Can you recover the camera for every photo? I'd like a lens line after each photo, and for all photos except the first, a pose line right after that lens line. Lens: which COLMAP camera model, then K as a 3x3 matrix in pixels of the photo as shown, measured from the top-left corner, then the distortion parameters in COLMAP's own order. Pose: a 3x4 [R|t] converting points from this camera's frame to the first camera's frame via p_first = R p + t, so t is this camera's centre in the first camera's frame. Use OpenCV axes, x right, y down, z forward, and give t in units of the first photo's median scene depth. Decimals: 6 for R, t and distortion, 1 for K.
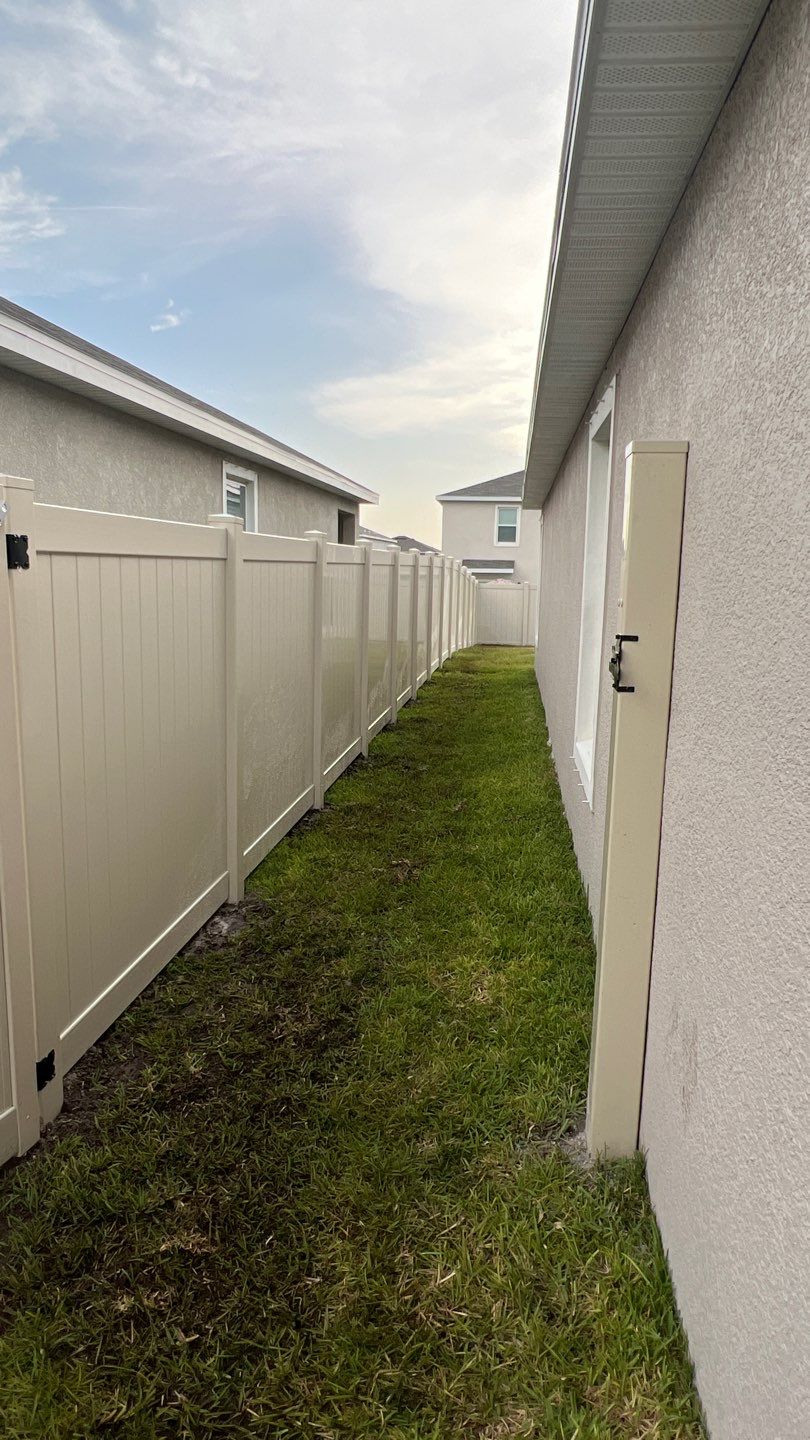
lens RADIAL K [[907.1, 0, 405.0], [0, 907.1, 720.0], [0, 0, 1]] dist [0.002055, 0.000896]
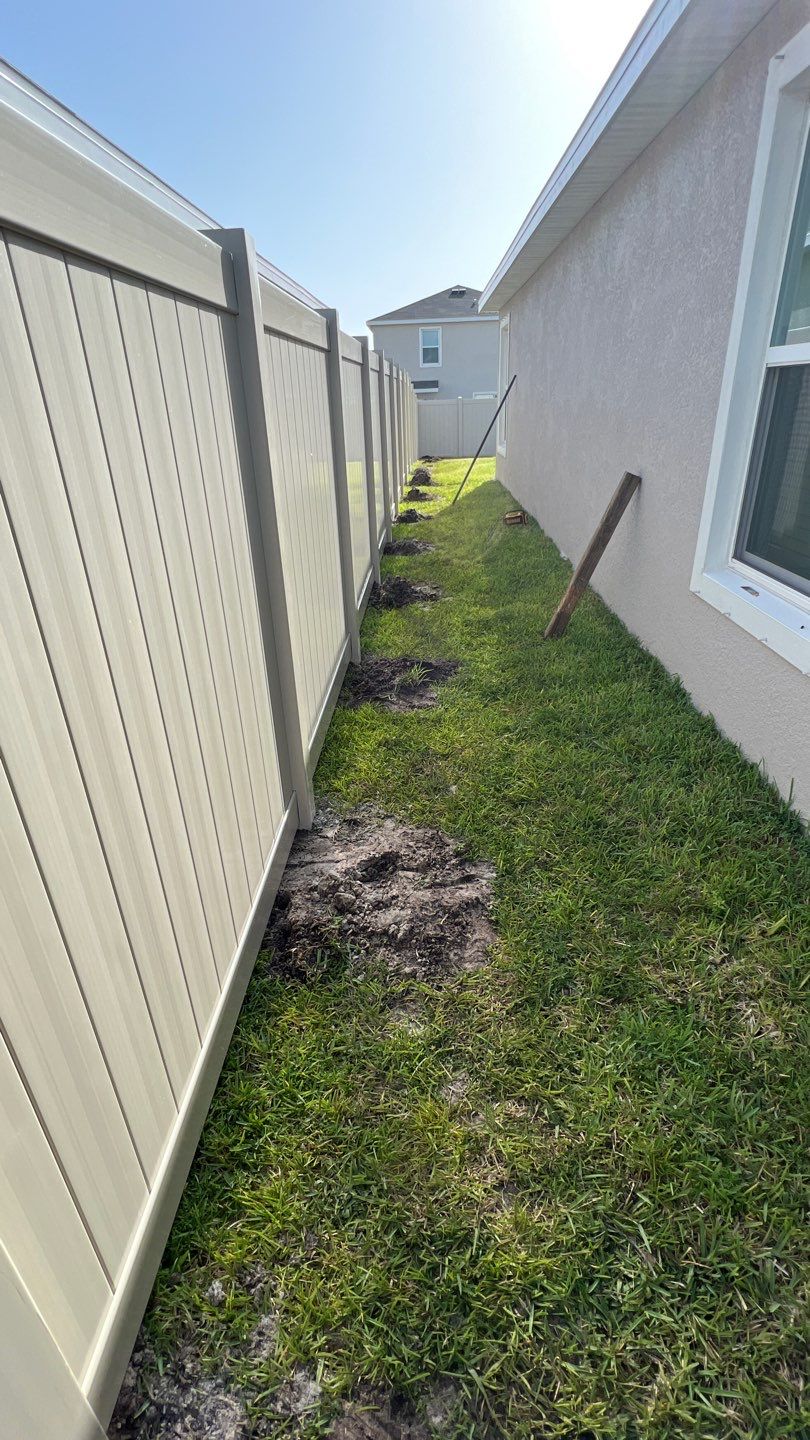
lens RADIAL K [[668.2, 0, 405.0], [0, 668.2, 720.0], [0, 0, 1]] dist [0.000817, 0.000771]
pose [[0.993817, -0.092253, 0.061780, -0.054869], [0.071042, 0.955980, 0.284703, -0.017176], [-0.085325, -0.278553, 0.956623, 0.197252]]
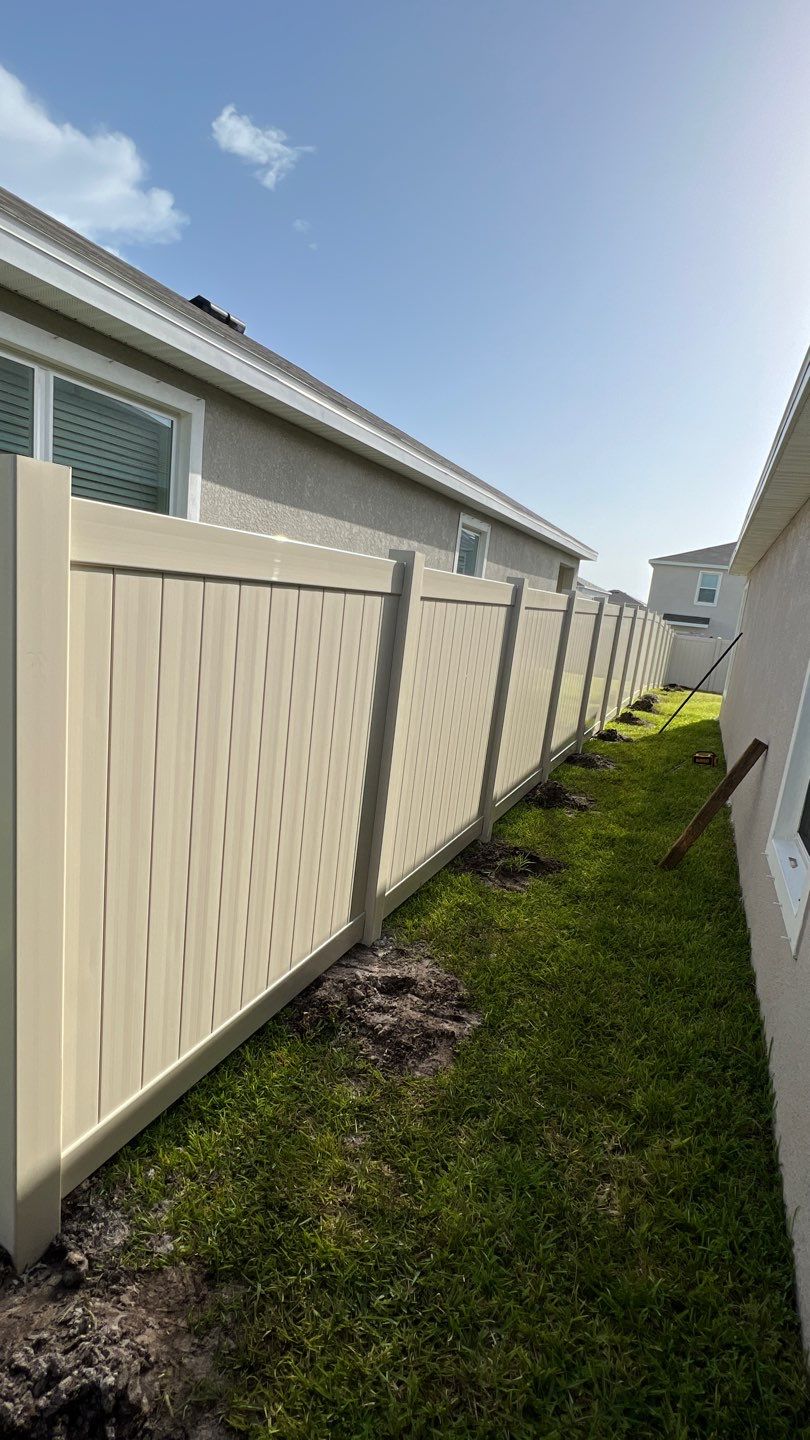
lens RADIAL K [[668.2, 0, 405.0], [0, 668.2, 720.0], [0, 0, 1]] dist [0.000817, 0.000771]
pose [[0.950515, 0.137741, -0.278475, 0.007365], [-0.136626, 0.990344, 0.023508, -0.025454], [0.279024, 0.015702, 0.960156, 0.130090]]
